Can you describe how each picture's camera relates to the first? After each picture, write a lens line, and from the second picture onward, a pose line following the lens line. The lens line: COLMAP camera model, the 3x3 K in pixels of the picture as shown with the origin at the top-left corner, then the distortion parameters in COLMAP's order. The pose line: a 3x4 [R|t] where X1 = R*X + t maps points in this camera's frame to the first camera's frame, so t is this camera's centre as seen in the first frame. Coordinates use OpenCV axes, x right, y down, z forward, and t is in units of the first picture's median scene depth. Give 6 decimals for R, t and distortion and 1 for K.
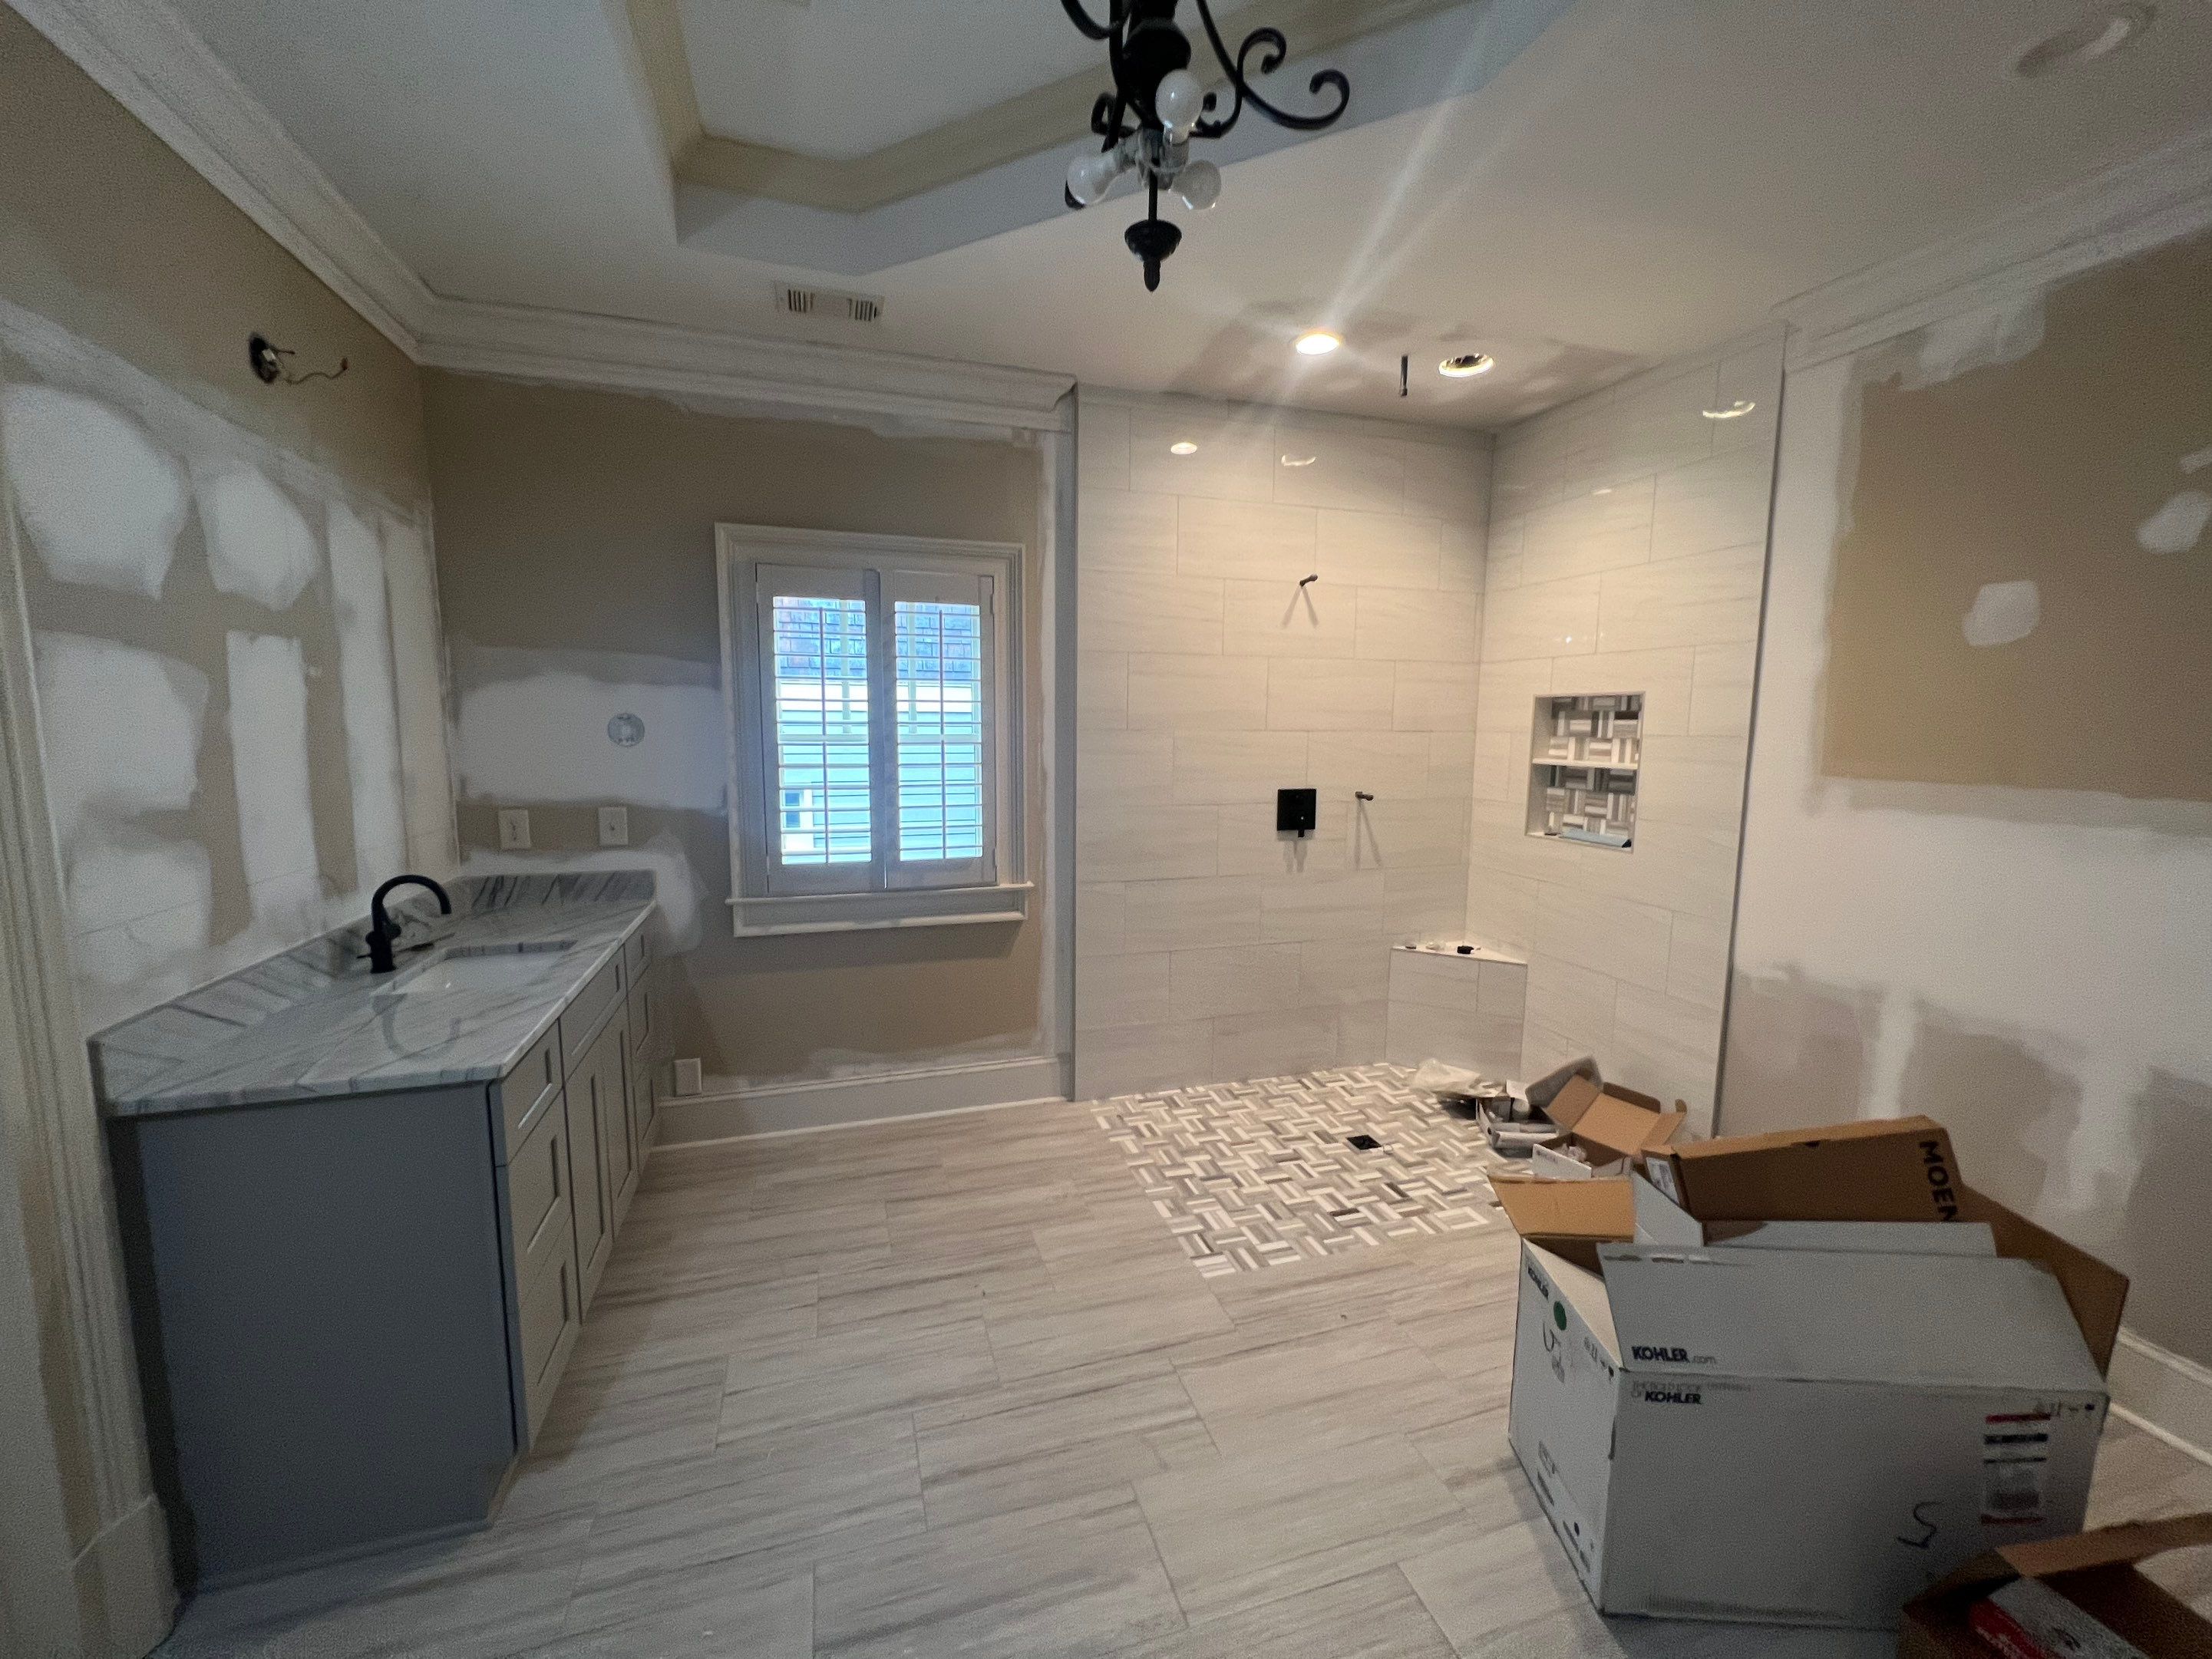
lens RADIAL K [[882.0, 0, 1099.5], [0, 882.0, 828.6], [0, 0, 1]] dist [-0.000750, 0.000267]
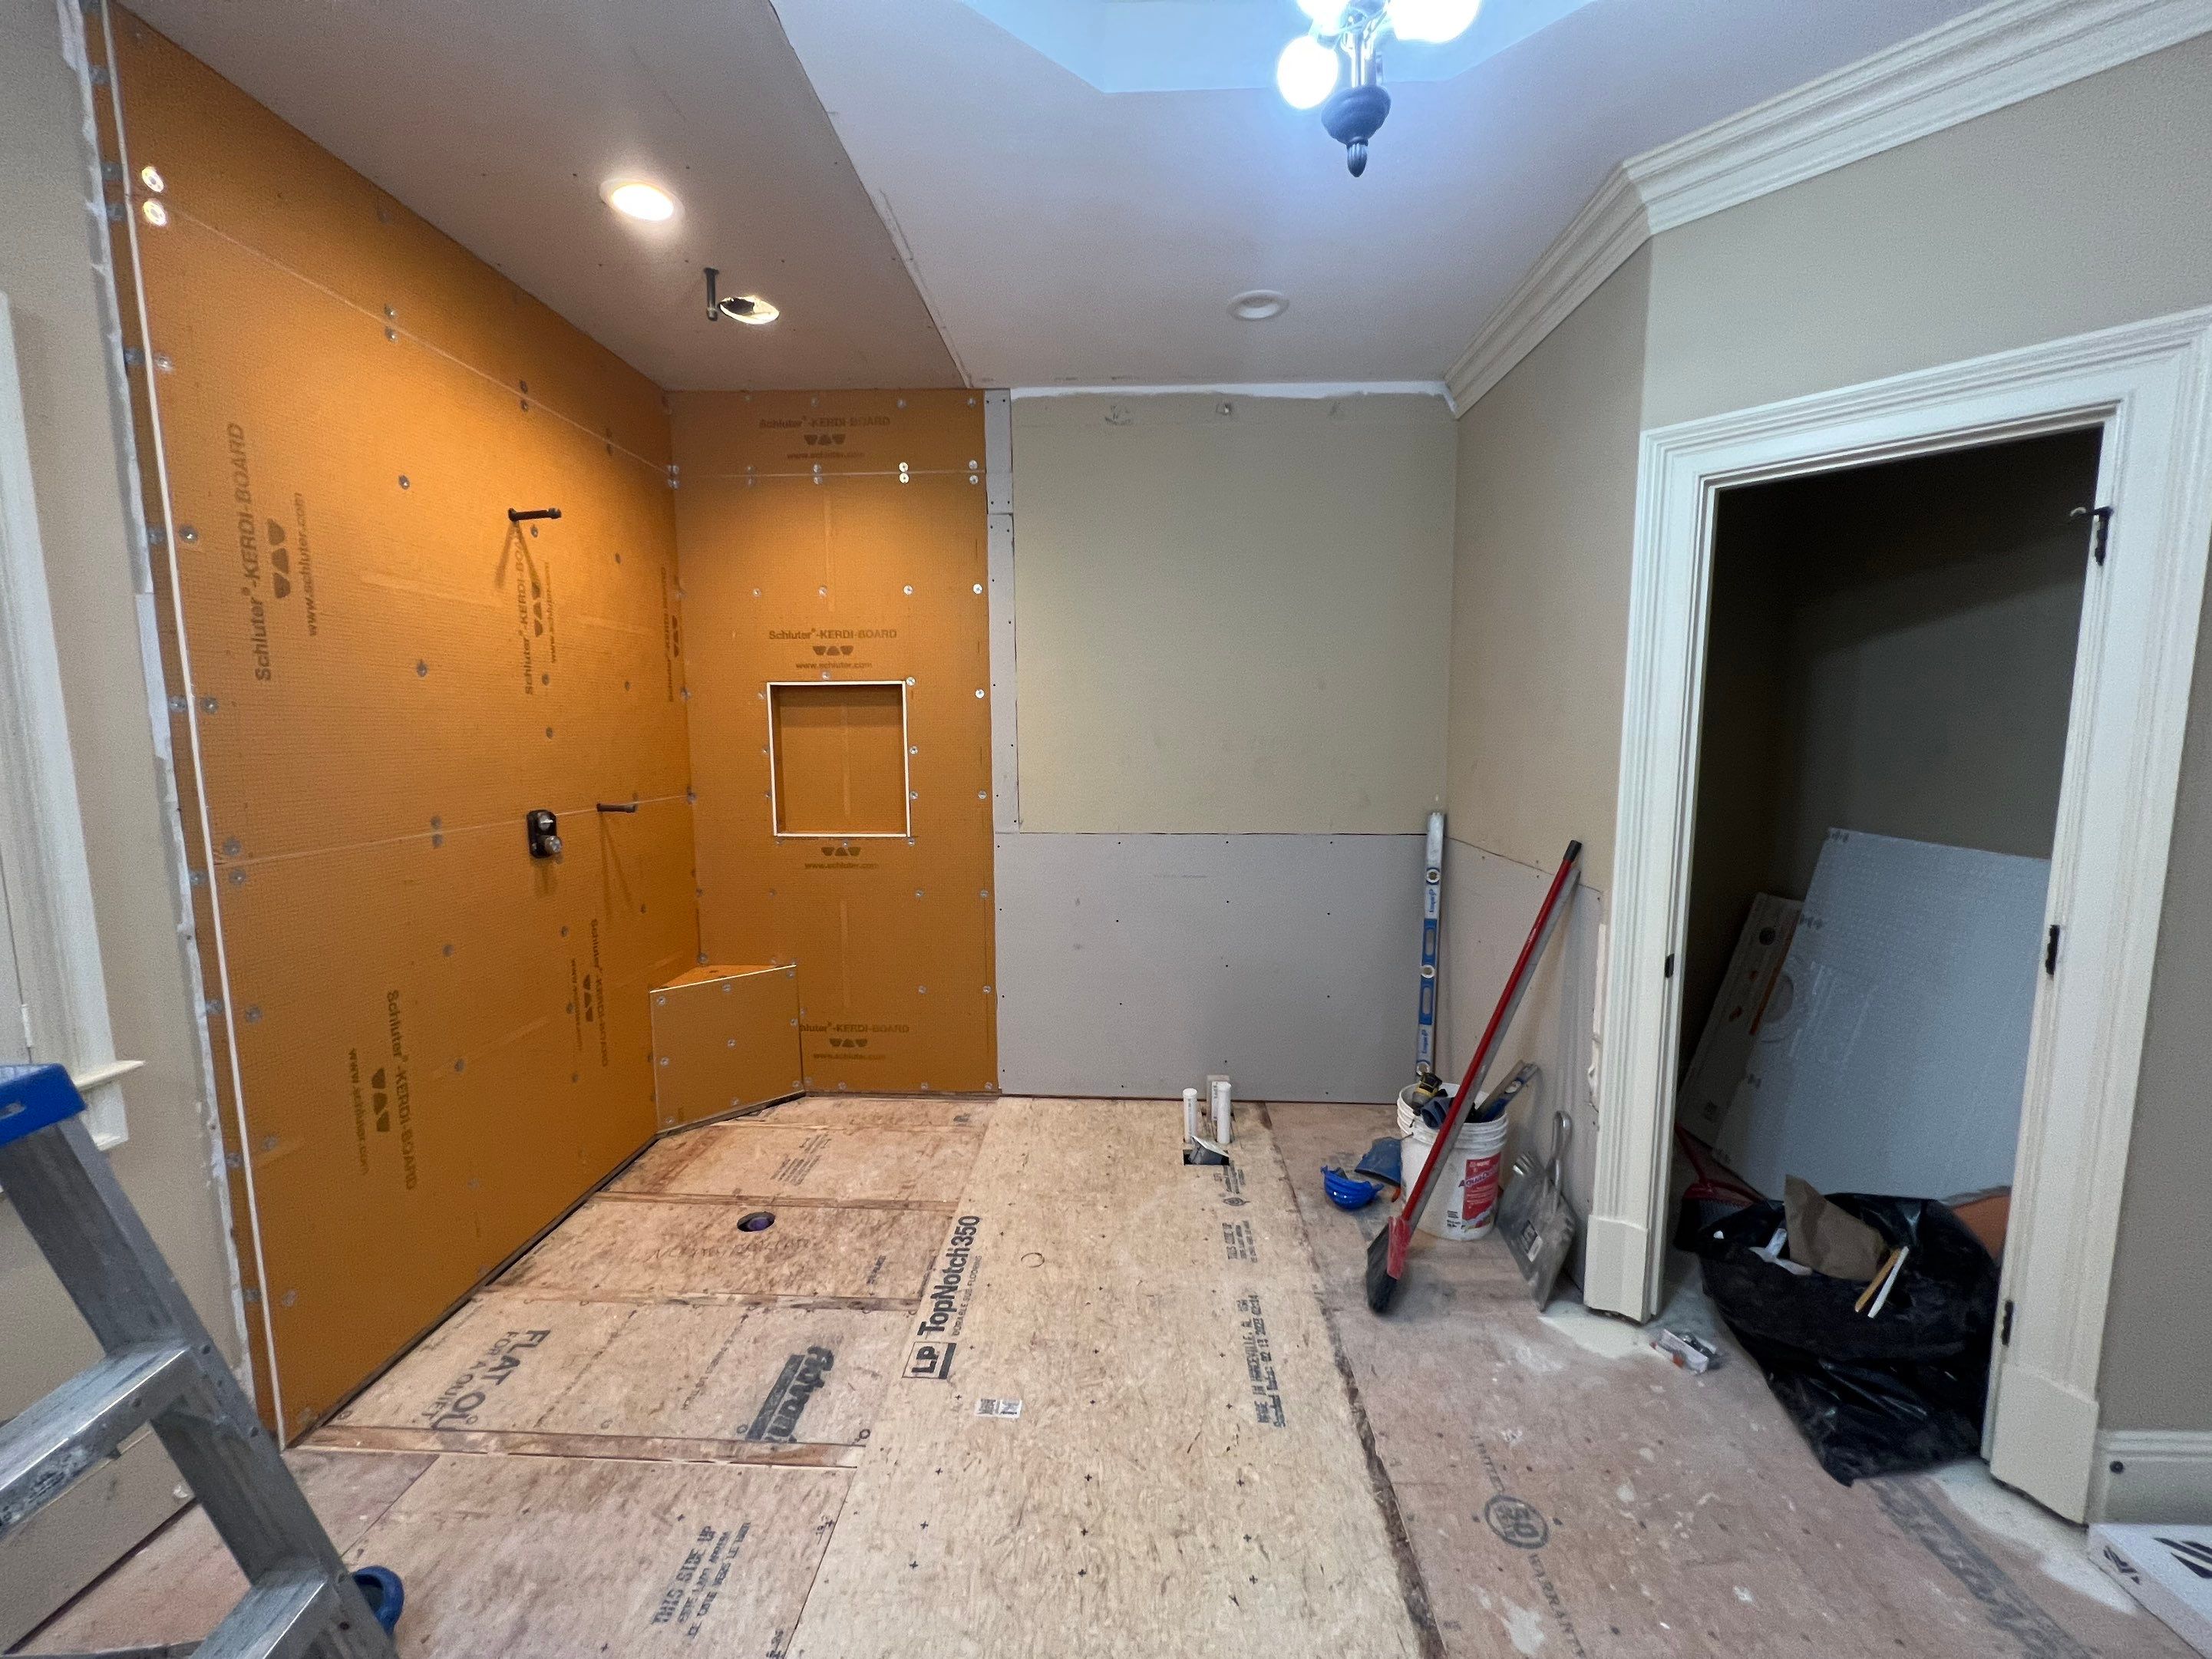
lens RADIAL K [[882.0, 0, 1101.0], [0, 882.0, 827.9], [0, 0, 1]] dist [-0.000750, 0.000267]
pose [[0.340606, -0.116096, 0.933011, -0.331675], [0.118542, 0.989731, 0.079879, -0.034584], [-0.932703, 0.083394, 0.350870, 0.369776]]
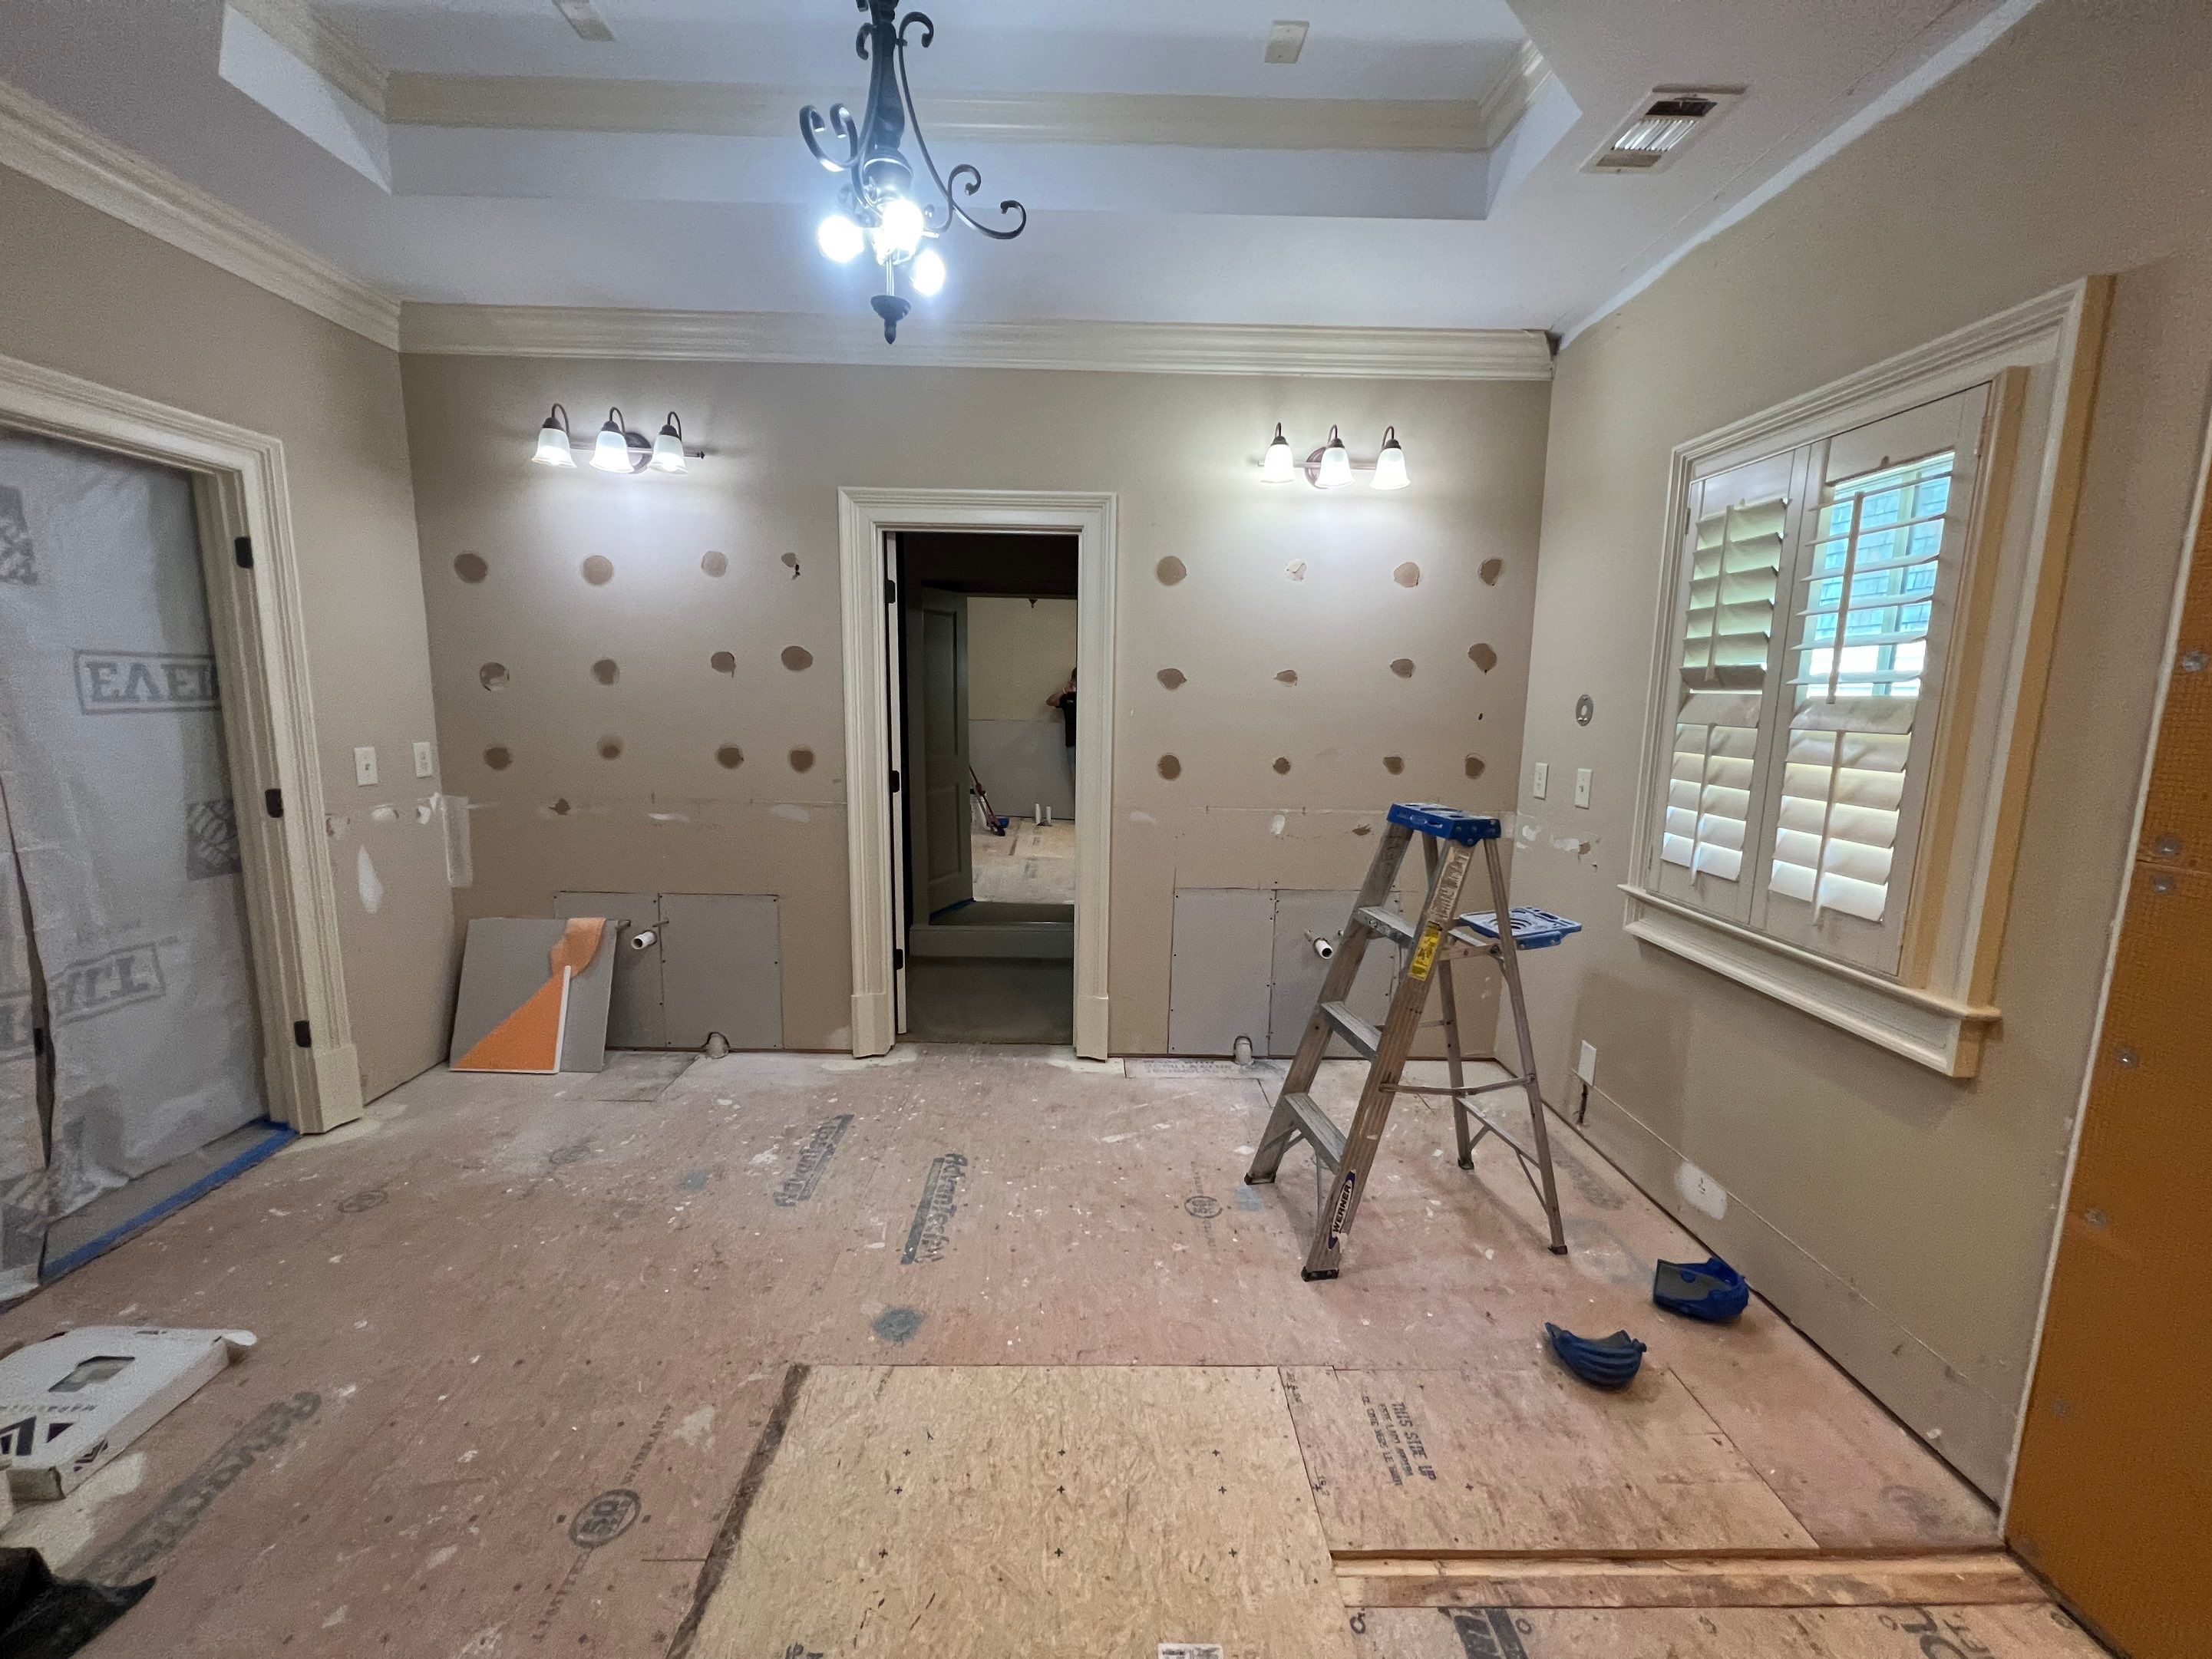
lens RADIAL K [[882.0, 0, 1099.8], [0, 882.0, 823.7], [0, 0, 1]] dist [-0.000750, 0.000267]
pose [[-0.283457, 0.131103, -0.949981, 0.522383], [-0.130826, 0.976063, 0.173739, -0.059710], [0.950019, 0.173530, -0.259521, 0.678626]]
